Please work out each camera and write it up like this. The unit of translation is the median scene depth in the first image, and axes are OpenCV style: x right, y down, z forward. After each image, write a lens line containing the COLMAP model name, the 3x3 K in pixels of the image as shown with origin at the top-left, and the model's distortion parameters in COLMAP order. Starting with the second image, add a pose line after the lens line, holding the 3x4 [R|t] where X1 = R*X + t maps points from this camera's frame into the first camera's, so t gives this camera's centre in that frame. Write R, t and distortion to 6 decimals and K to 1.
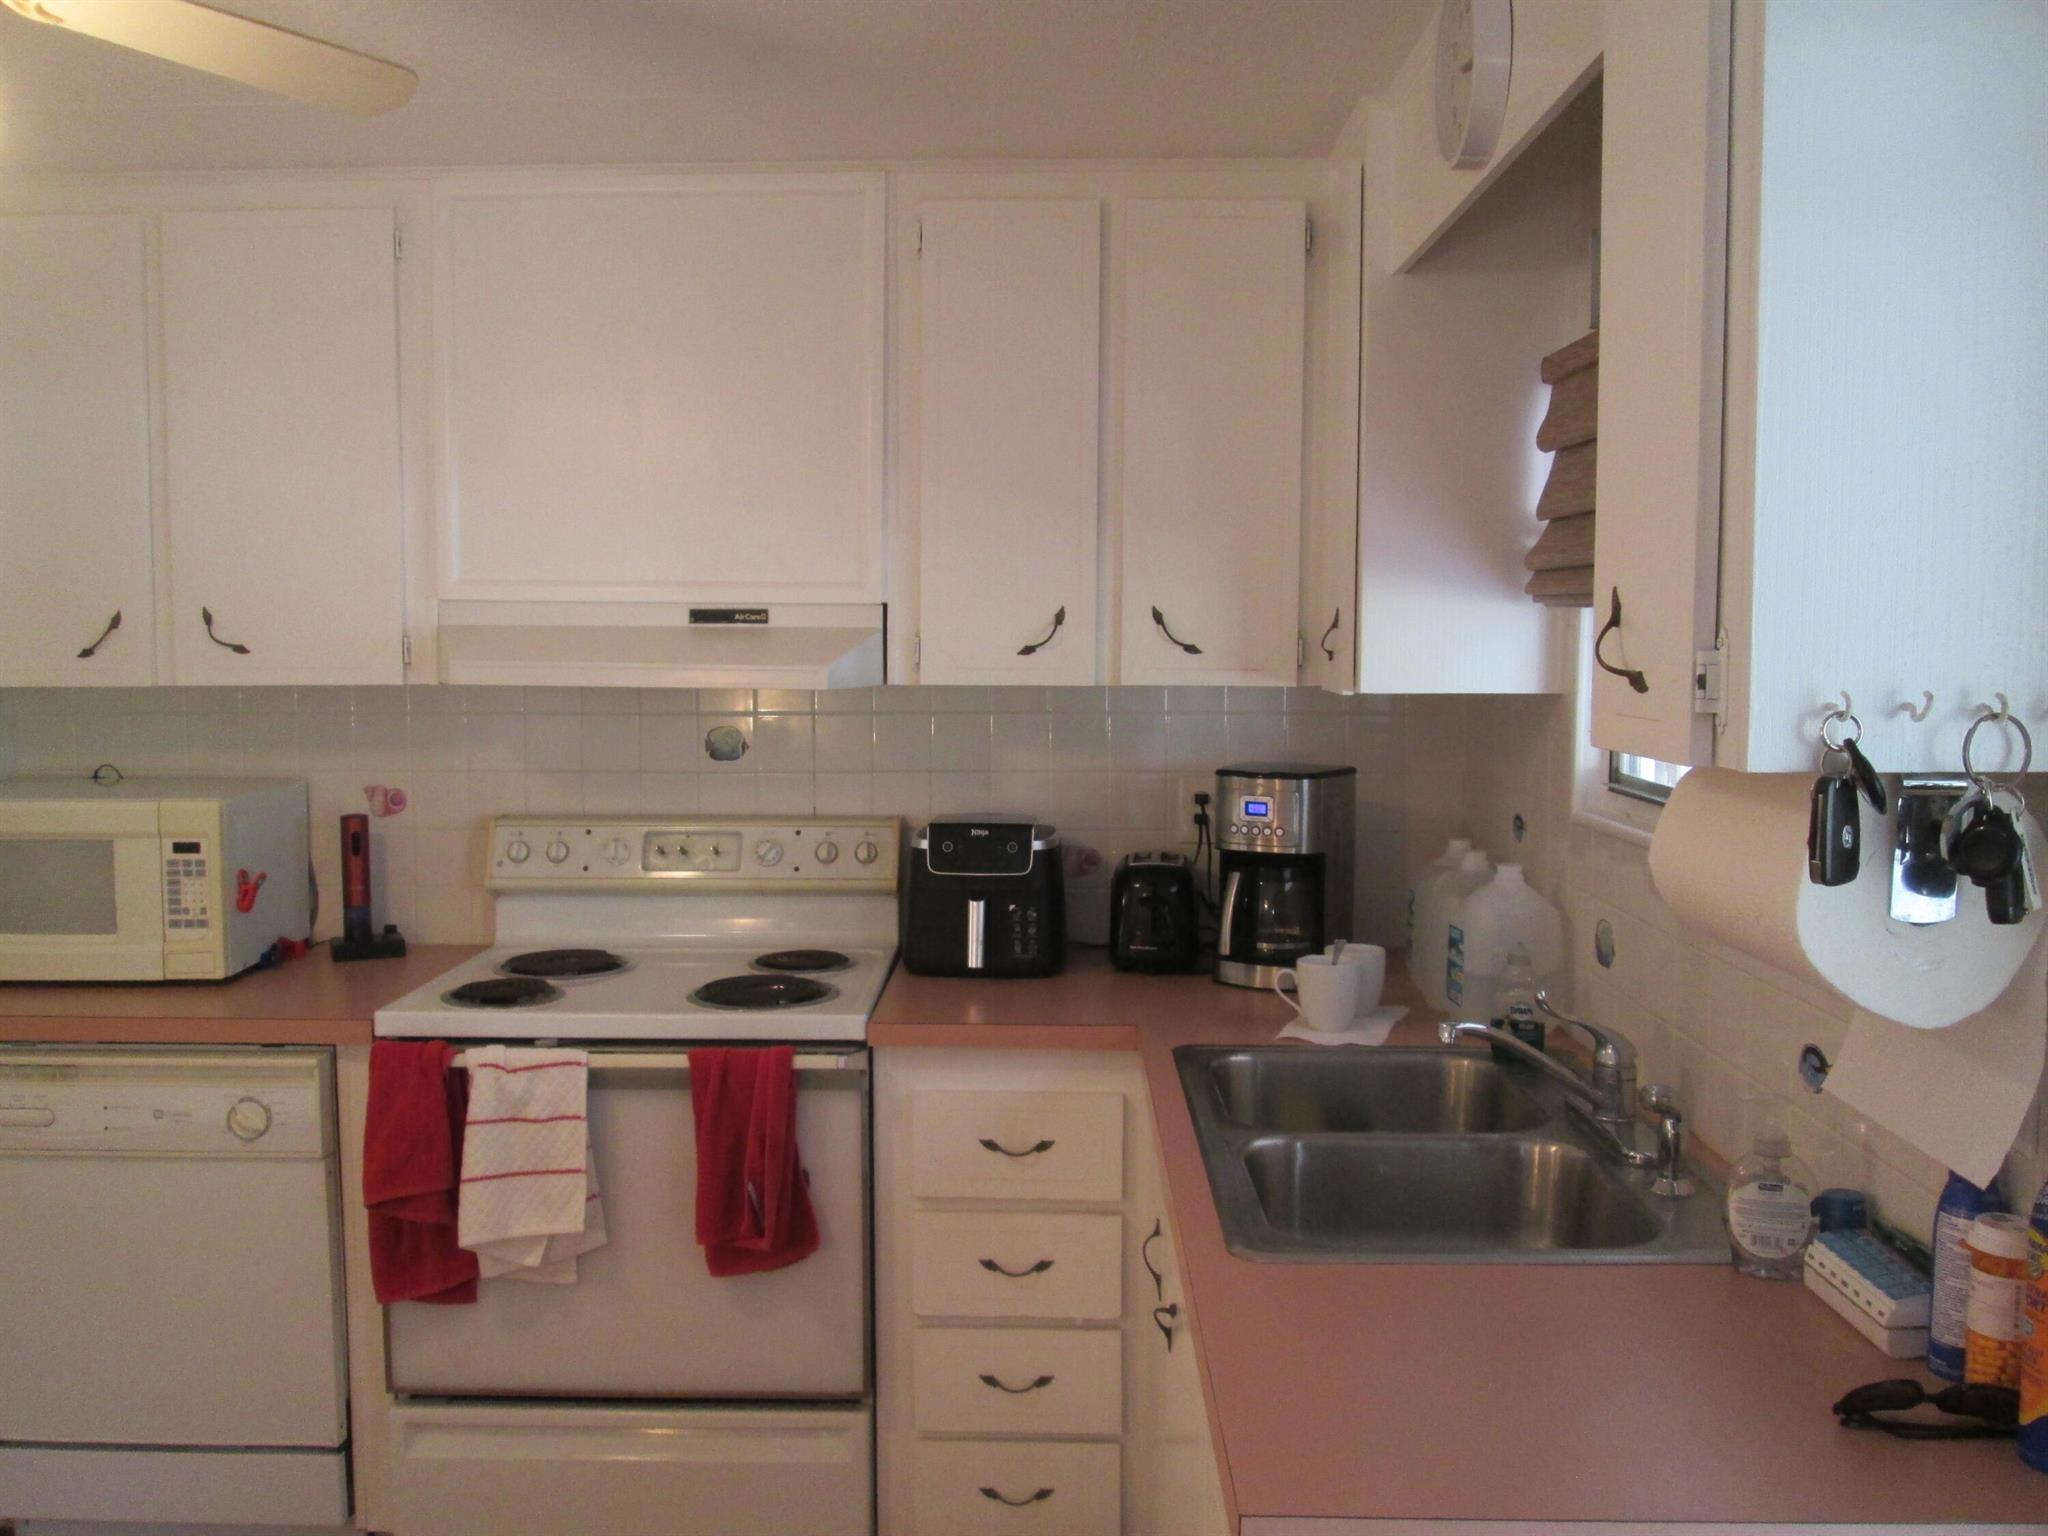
lens RADIAL K [[1697.3, 0, 1024.0], [0, 1697.3, 768.0], [0, 0, 1]] dist [-0.044128, 0.008292]
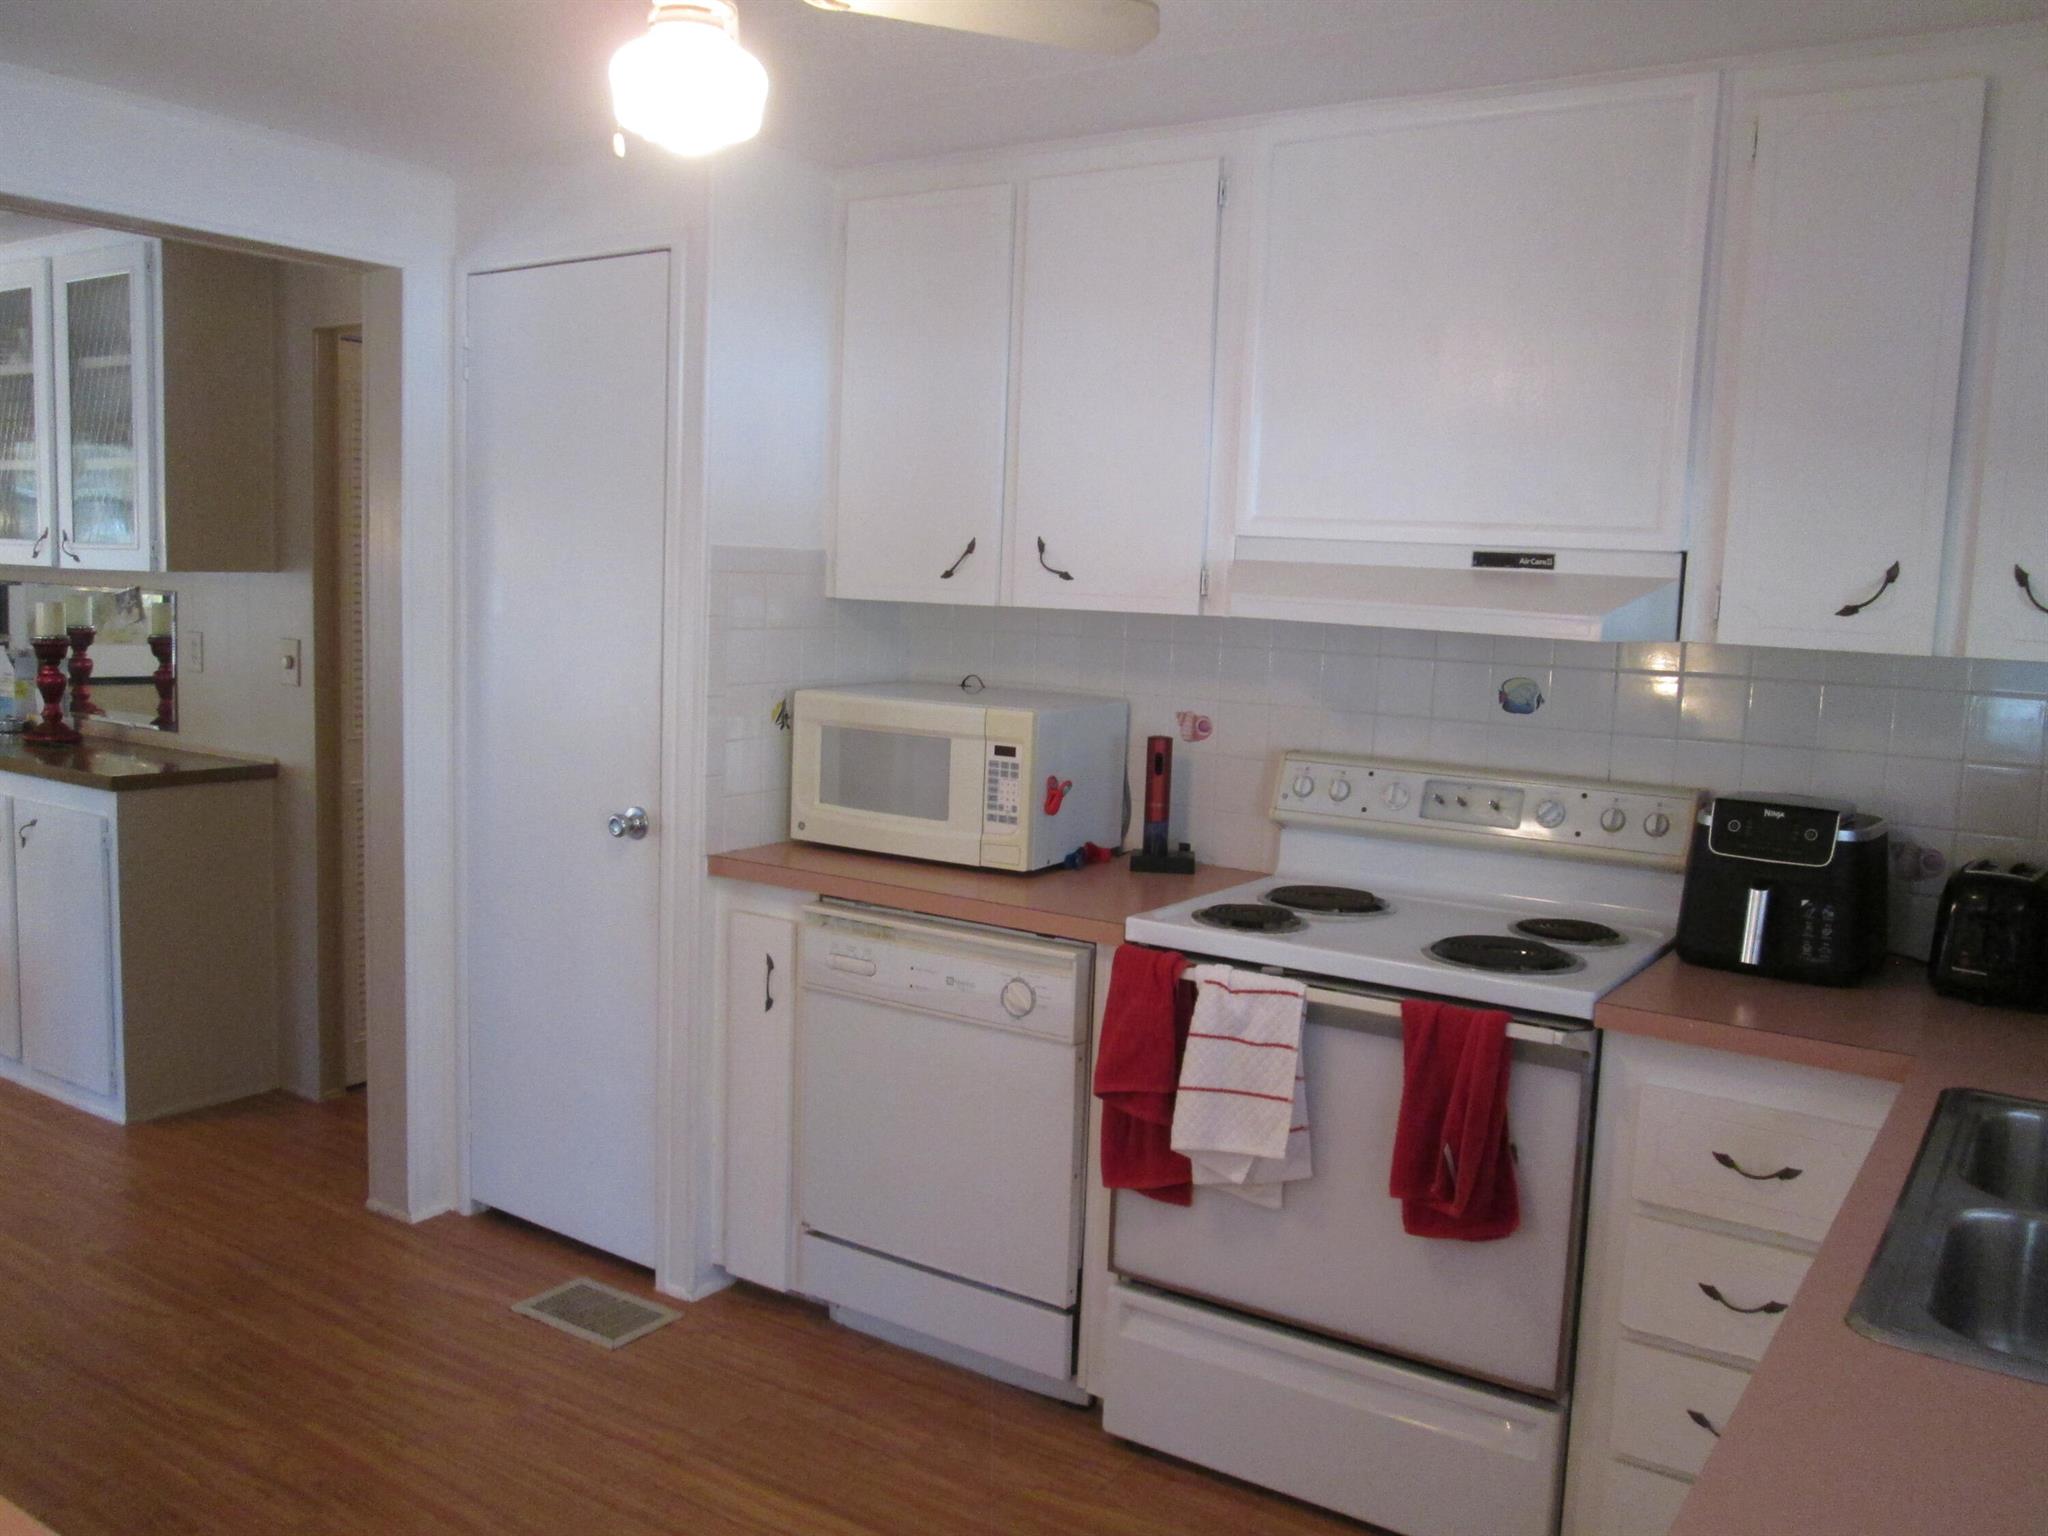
lens RADIAL K [[1697.3, 0, 1024.0], [0, 1697.3, 768.0], [0, 0, 1]] dist [-0.044128, 0.008292]
pose [[0.842067, 0.092947, -0.531304, 0.113818], [-0.080441, 0.995665, 0.046692, 0.004792], [0.533340, 0.003421, 0.845894, 0.049455]]
